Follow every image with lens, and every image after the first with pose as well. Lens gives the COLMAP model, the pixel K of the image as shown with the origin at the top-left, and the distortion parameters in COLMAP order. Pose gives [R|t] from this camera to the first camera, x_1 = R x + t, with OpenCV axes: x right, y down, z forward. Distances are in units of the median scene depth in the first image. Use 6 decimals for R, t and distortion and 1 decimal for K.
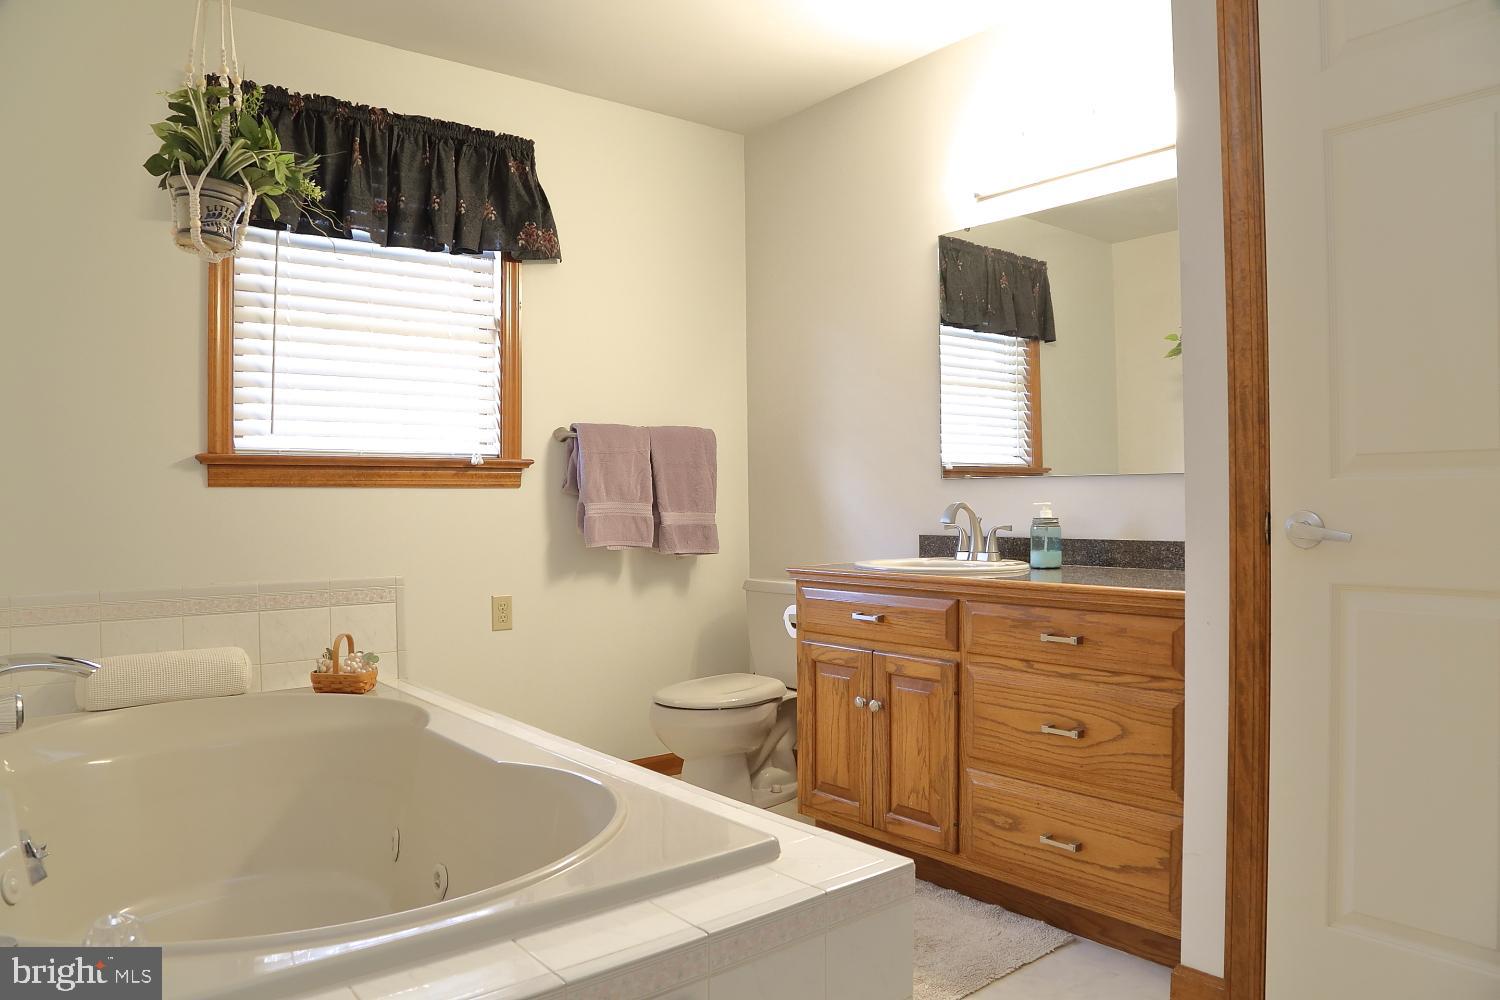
lens RADIAL K [[1025.3, 0, 752.4], [0, 1025.3, 504.1], [0, 0, 1]] dist [-0.118806, 0.063643]
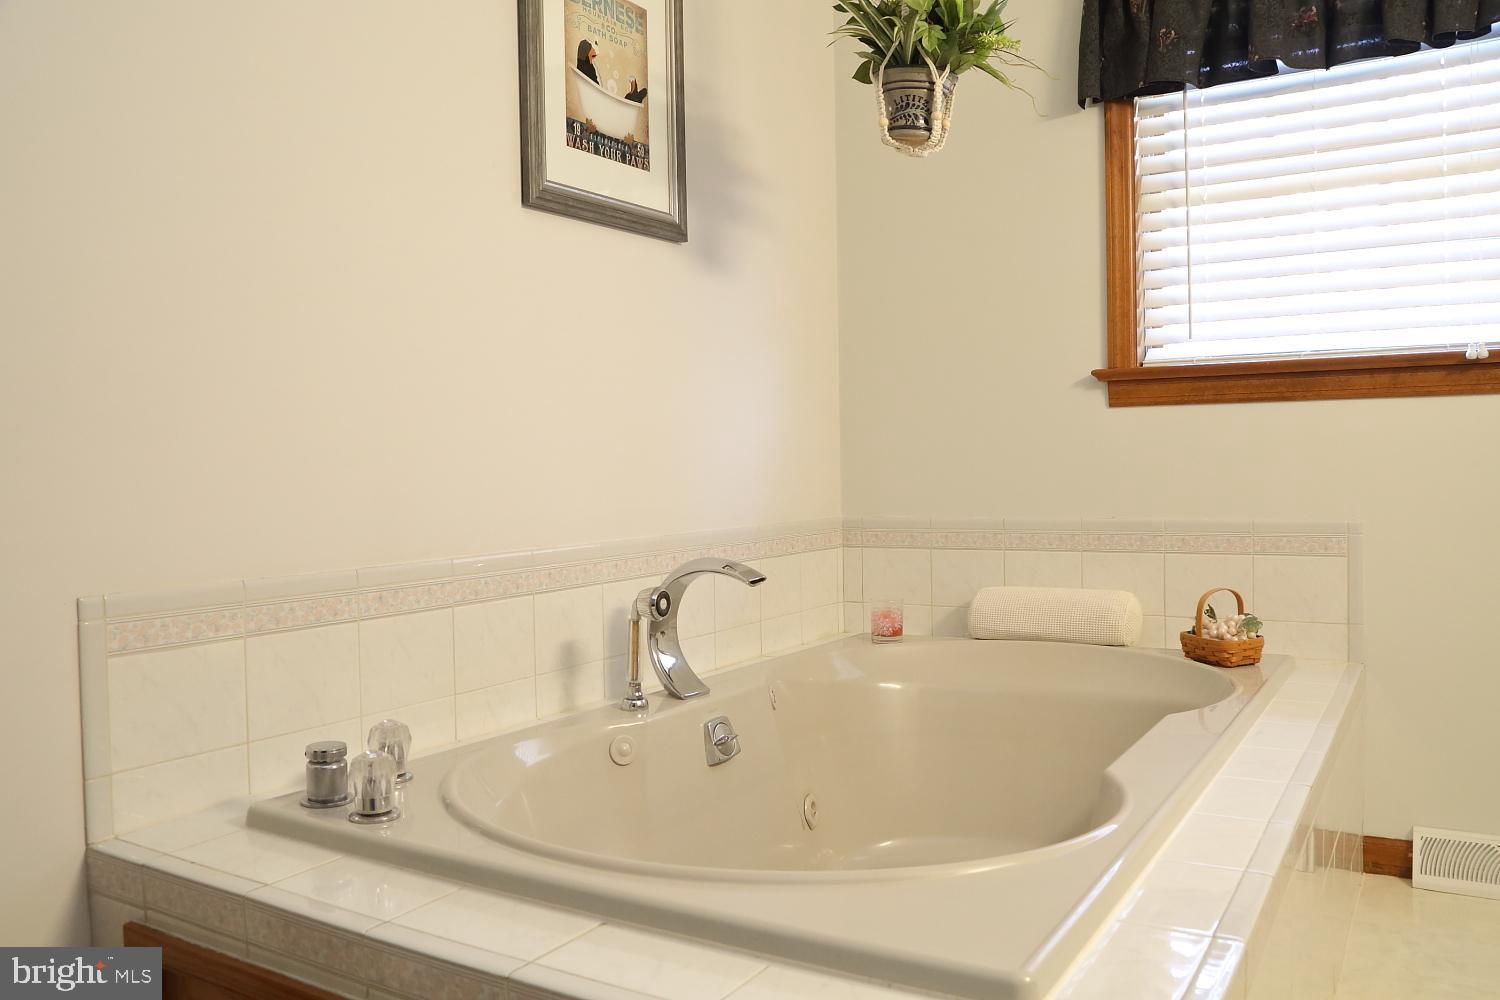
lens RADIAL K [[1179.1, 0, 751.0], [0, 1179.1, 487.5], [0, 0, 1]] dist [-0.034084, 0.016793]
pose [[0.353305, 0.022060, -0.935248, 0.304944], [0.008736, 0.999601, 0.026877, 0.022259], [0.935467, -0.017666, 0.352971, 0.324312]]
